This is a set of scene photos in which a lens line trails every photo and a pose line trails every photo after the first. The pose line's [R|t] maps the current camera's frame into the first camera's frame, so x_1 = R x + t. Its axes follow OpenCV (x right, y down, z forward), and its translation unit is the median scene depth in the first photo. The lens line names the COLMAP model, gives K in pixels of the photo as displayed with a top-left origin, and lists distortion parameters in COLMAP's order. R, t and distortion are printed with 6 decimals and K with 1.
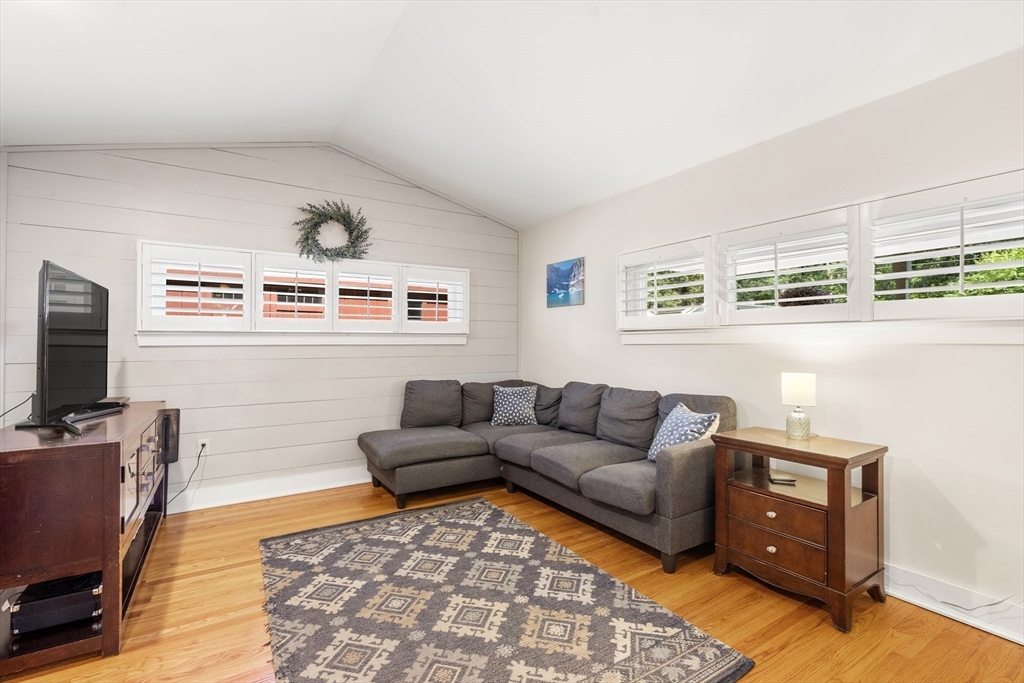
lens RADIAL K [[460.8, 0, 512.1], [0, 460.8, 339.5], [0, 0, 1]] dist [-0.003405, 0.000079]
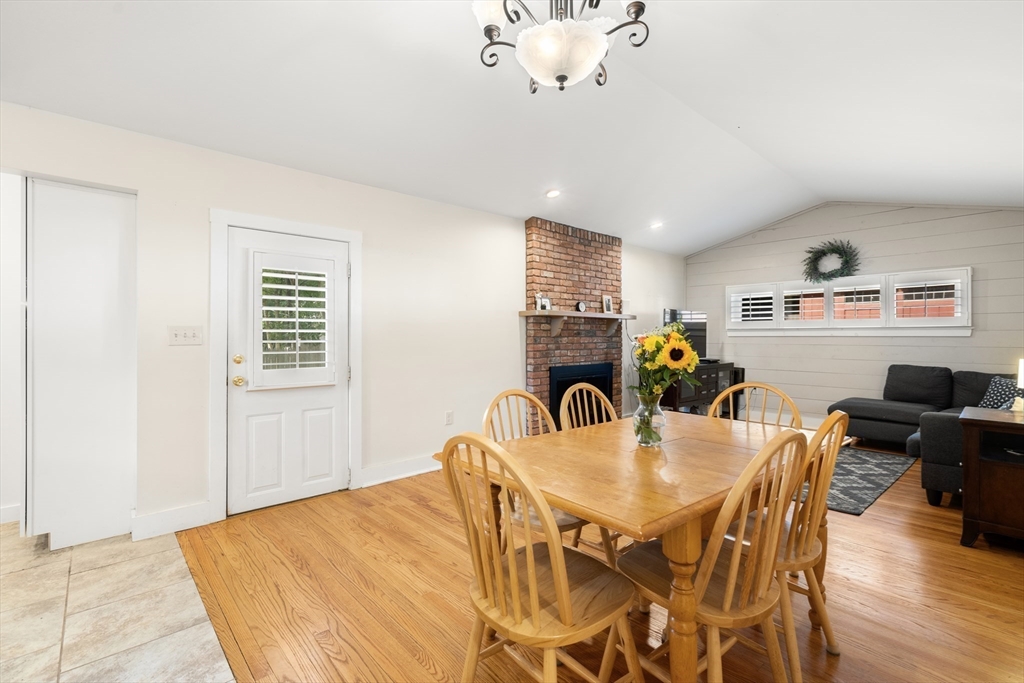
lens RADIAL K [[464.3, 0, 514.5], [0, 464.3, 334.6], [0, 0, 1]] dist [-0.004515, 0.000305]
pose [[0.169111, -0.002329, -0.985594, 1.127439], [0.005983, 0.999981, -0.001336, 0.003182], [0.985579, -0.005671, 0.169122, -0.326704]]
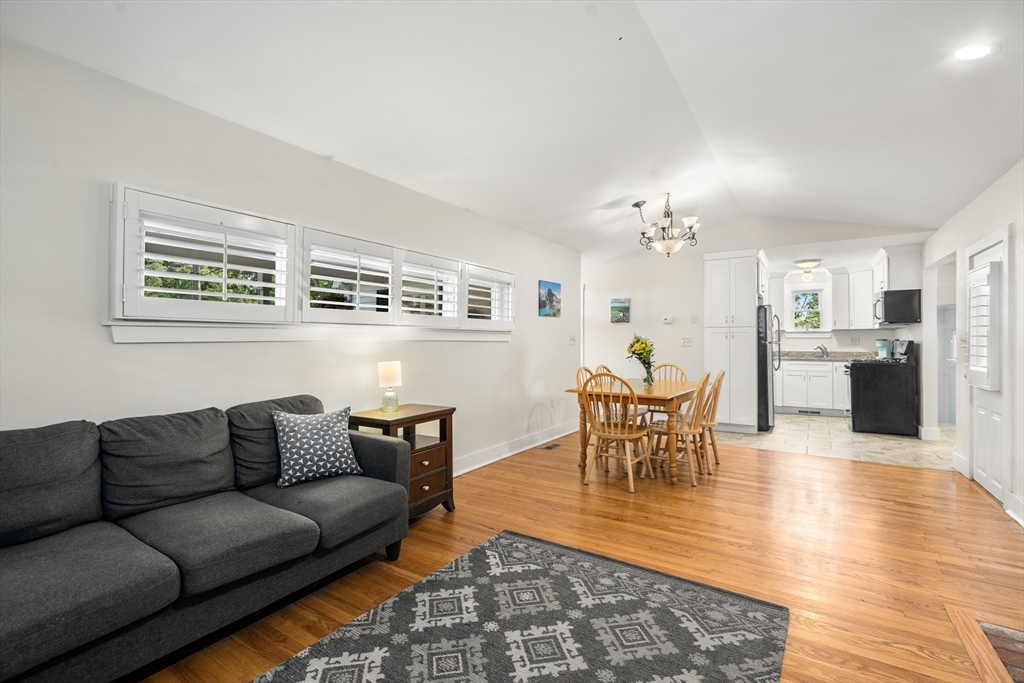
lens RADIAL K [[463.3, 0, 510.6], [0, 463.3, 335.6], [0, 0, 1]] dist [-0.004113, -0.000155]
pose [[-0.410036, 0.008266, 0.912032, -0.564470], [-0.005332, 0.999920, -0.011460, 0.006553], [-0.912054, -0.009562, -0.409959, 0.921740]]
